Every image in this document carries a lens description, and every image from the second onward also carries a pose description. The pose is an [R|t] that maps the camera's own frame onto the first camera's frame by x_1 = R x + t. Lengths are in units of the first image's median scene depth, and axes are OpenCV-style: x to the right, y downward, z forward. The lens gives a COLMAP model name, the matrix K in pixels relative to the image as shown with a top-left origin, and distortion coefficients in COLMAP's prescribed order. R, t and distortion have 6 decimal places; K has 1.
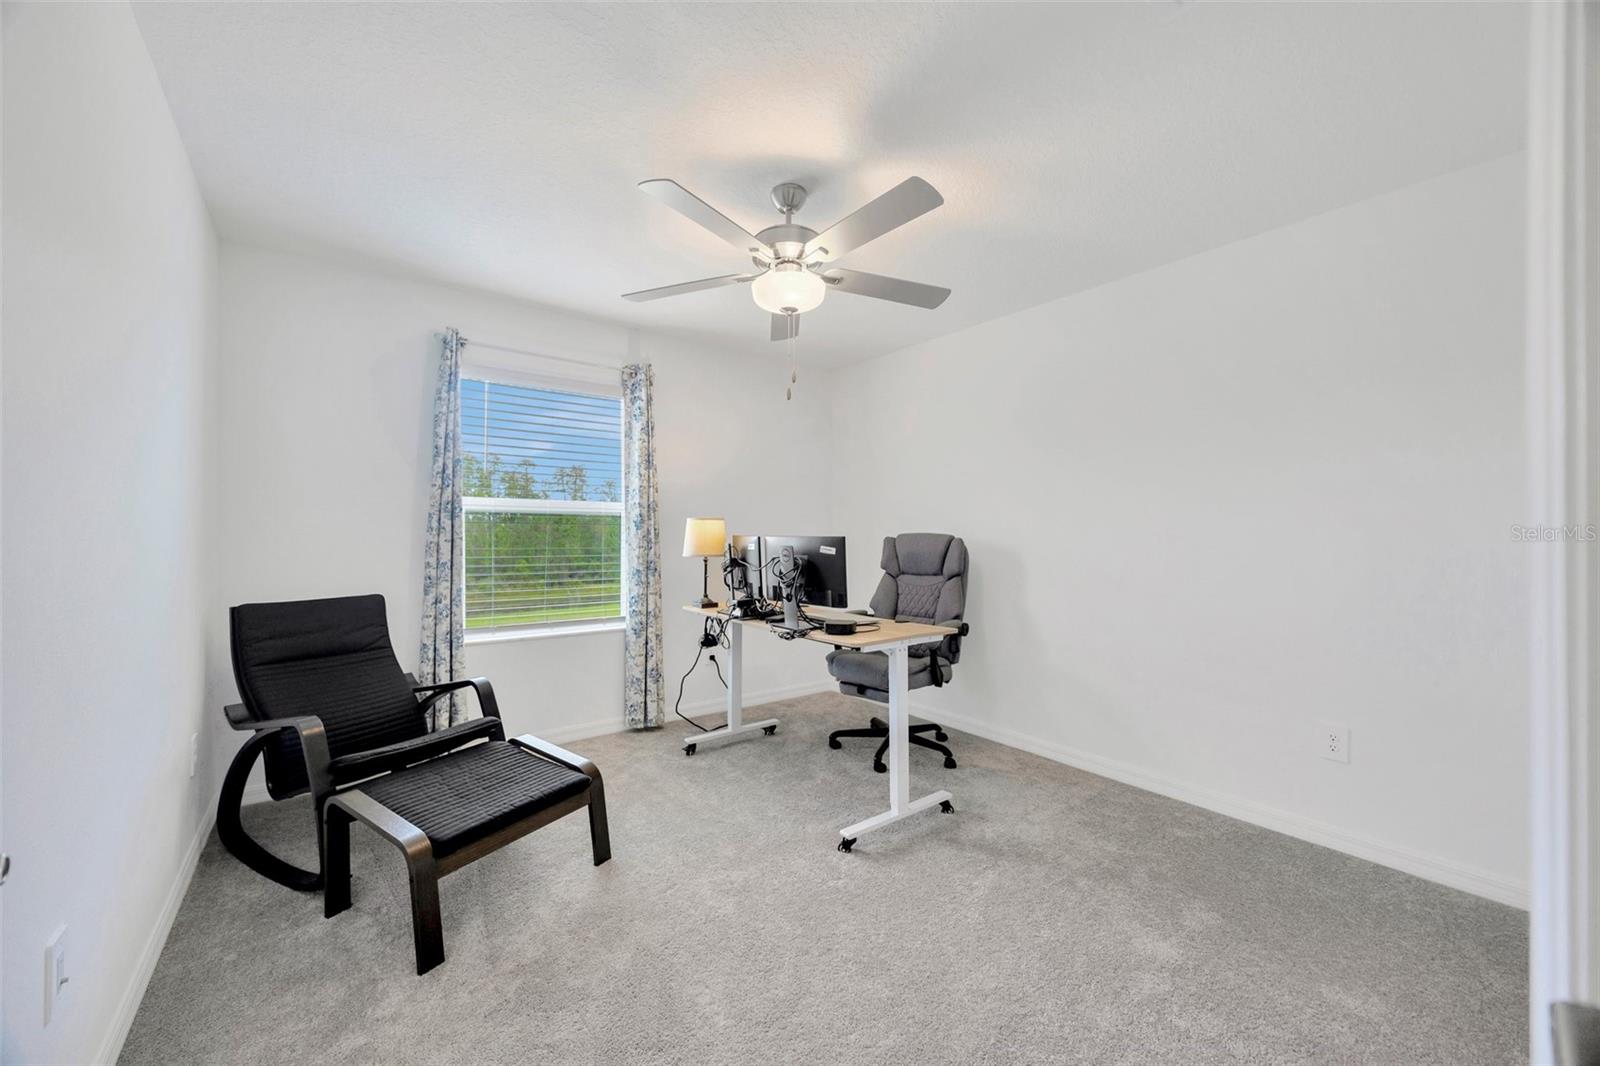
lens RADIAL K [[614.1, 0, 802.0], [0, 614.1, 533.3], [0, 0, 1]] dist [-0.003946, 0.000803]
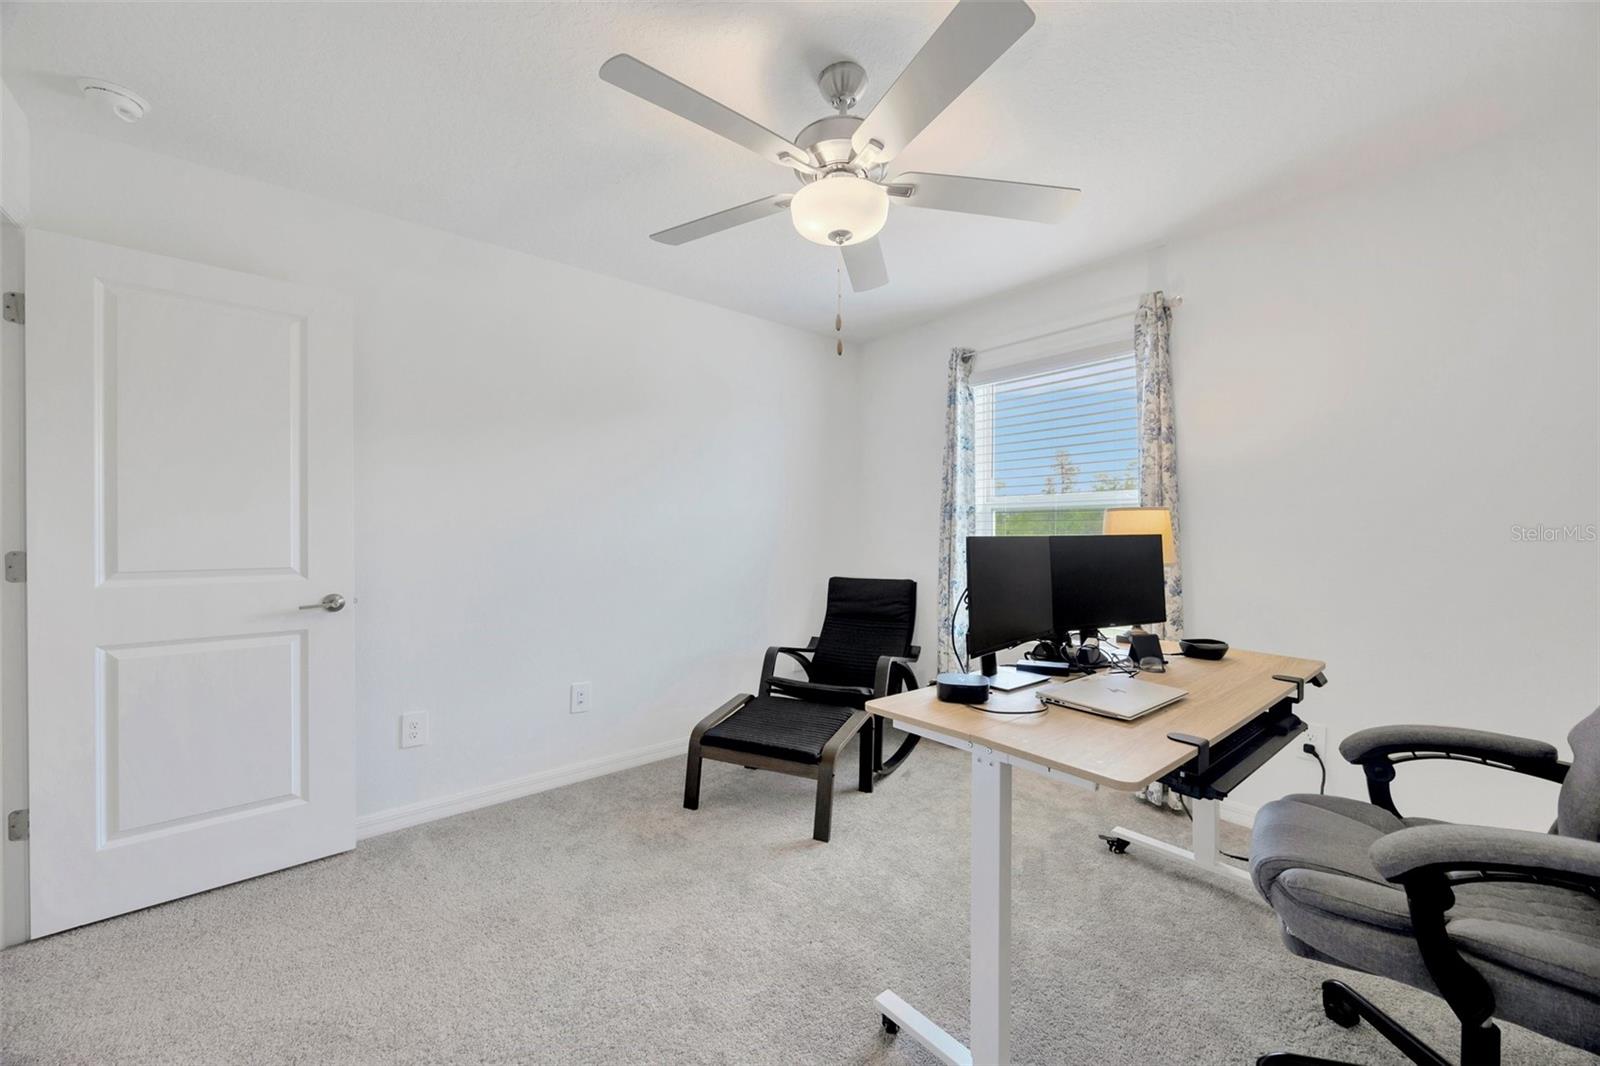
lens RADIAL K [[614.1, 0, 802.7], [0, 614.1, 533.6], [0, 0, 1]] dist [-0.003946, 0.000803]
pose [[0.026440, 0.001482, -0.999649, 0.504209], [0.006894, 0.999975, 0.001665, -0.000278], [0.999627, -0.006935, 0.026429, 0.642782]]
